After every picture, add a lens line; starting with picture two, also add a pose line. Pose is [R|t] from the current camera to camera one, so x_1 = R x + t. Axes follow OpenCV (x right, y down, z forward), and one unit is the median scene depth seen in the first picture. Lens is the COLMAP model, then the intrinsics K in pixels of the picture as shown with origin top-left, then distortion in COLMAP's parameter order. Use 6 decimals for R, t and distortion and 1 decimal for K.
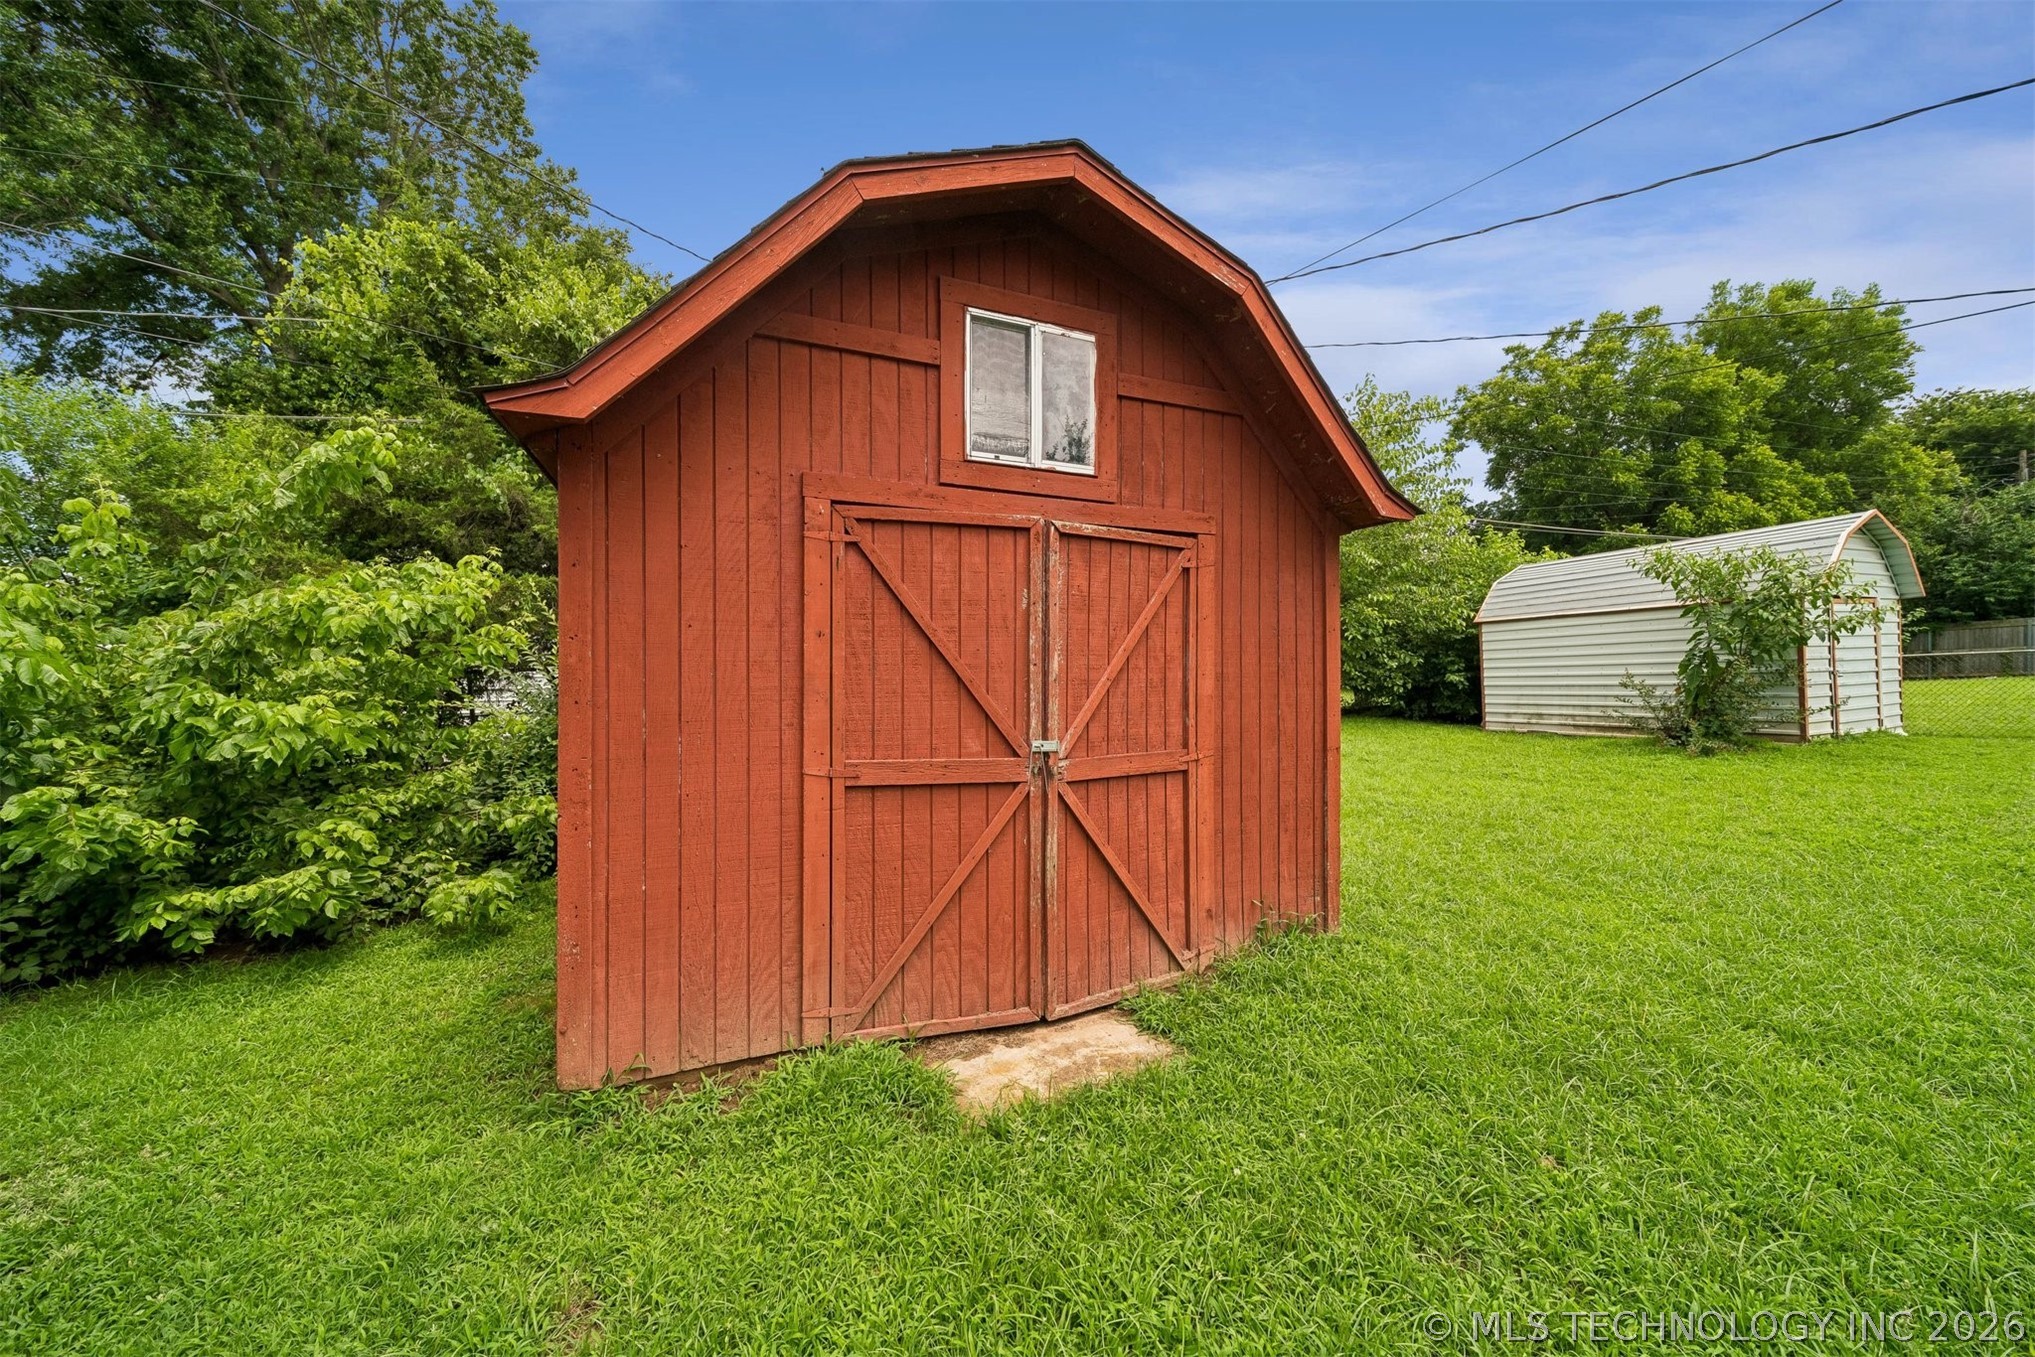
lens RADIAL K [[726.5, 0, 1017.5], [0, 726.5, 678.5], [0, 0, 1]] dist [-0.000024, -0.000002]
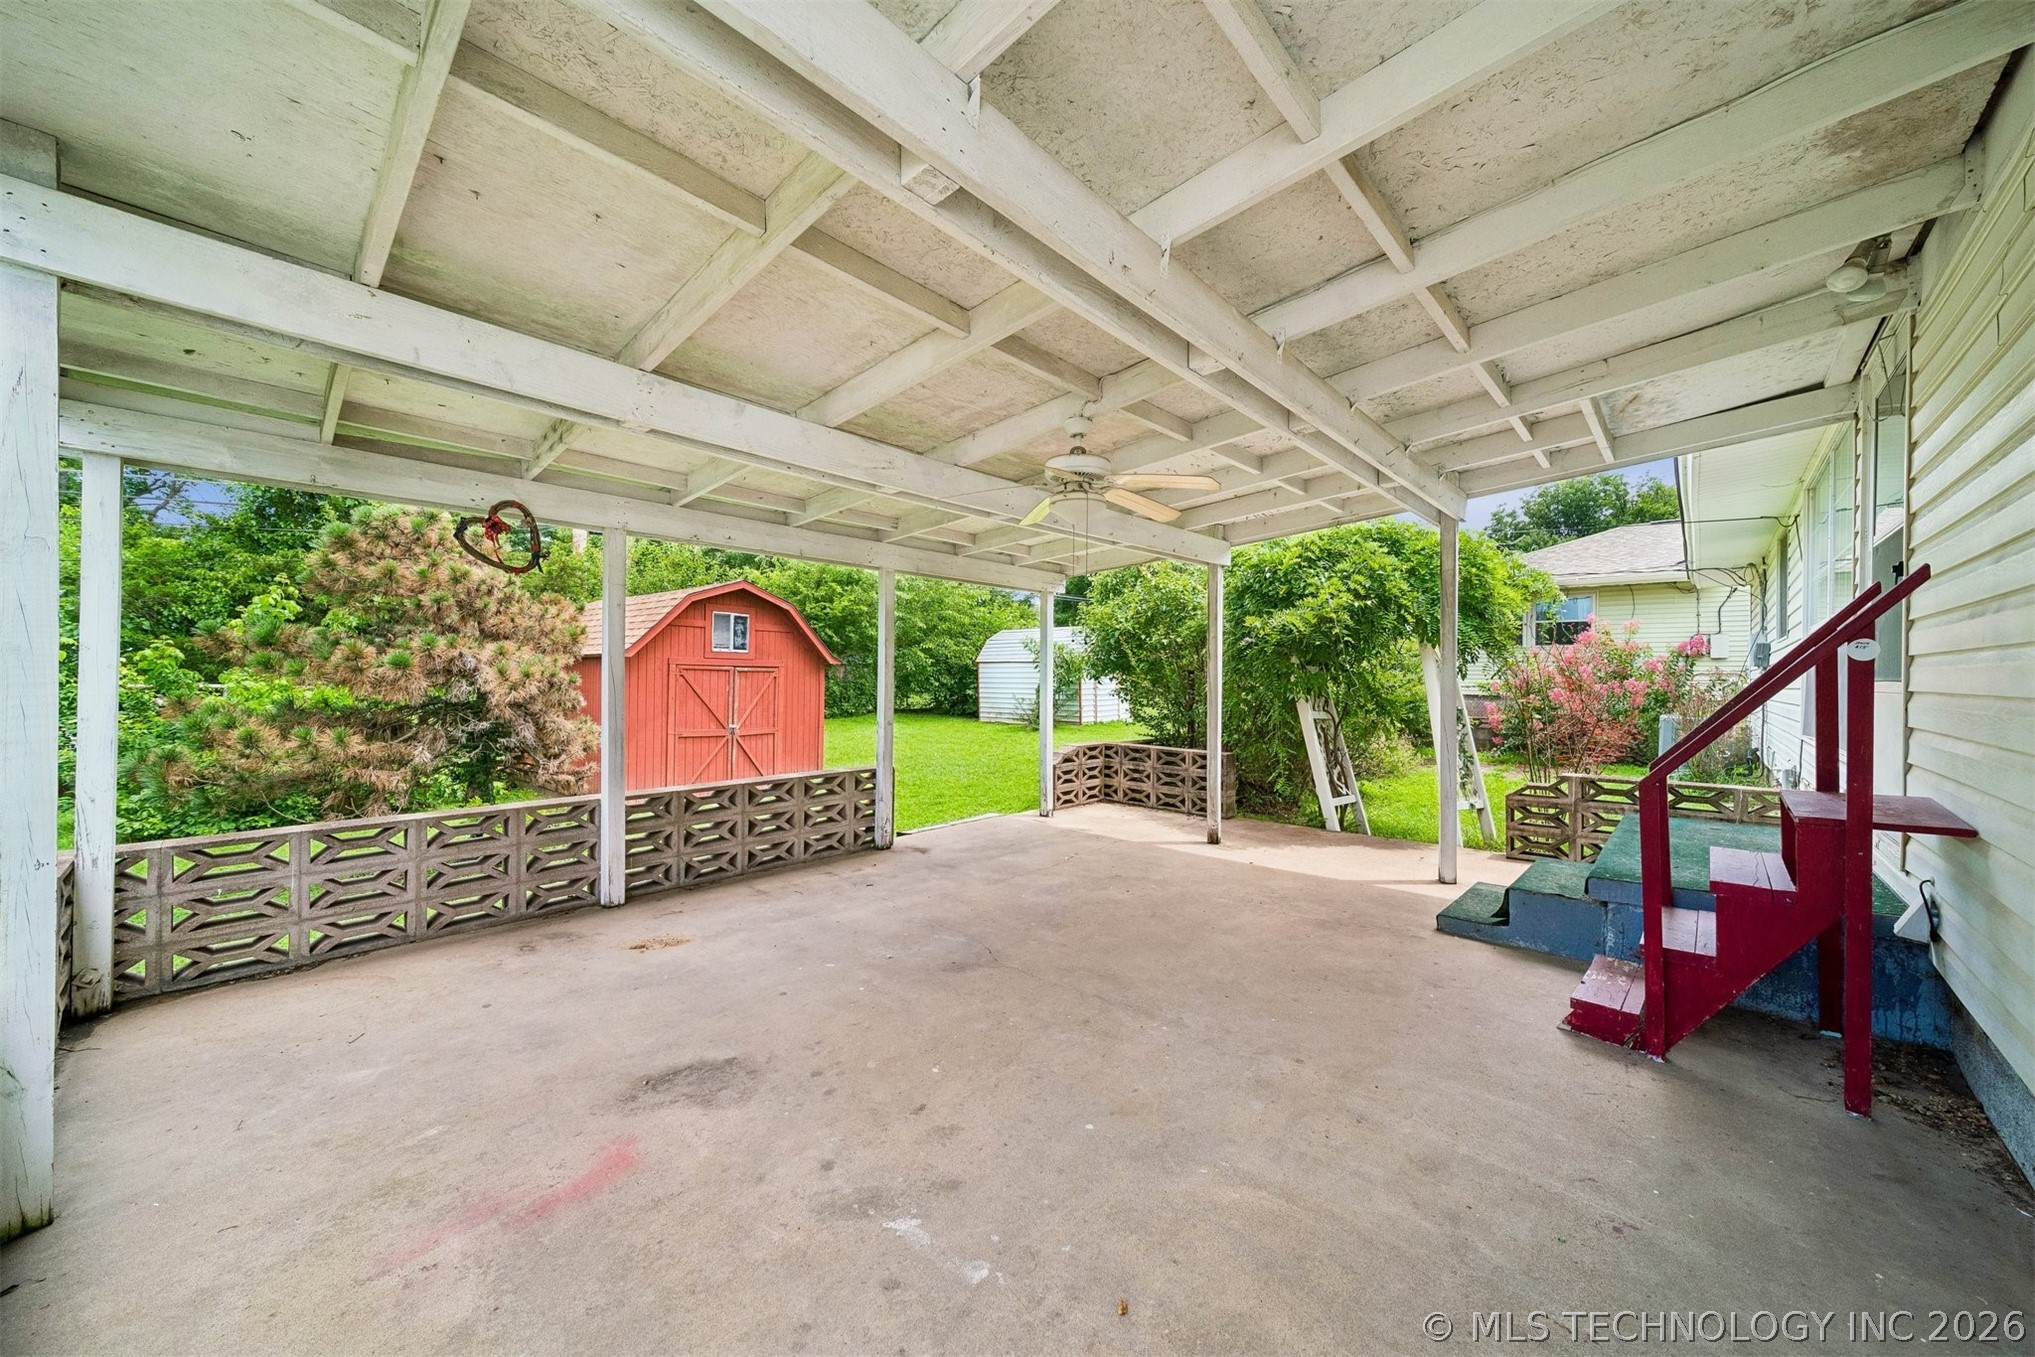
lens RADIAL K [[726.5, 0, 1017.5], [0, 726.5, 678.5], [0, 0, 1]] dist [-0.000024, -0.000002]
pose [[0.898397, 0.011253, 0.439040, -0.272789], [-0.012208, 0.999925, -0.000648, -0.159970], [-0.439014, -0.004778, 0.898467, -2.824228]]
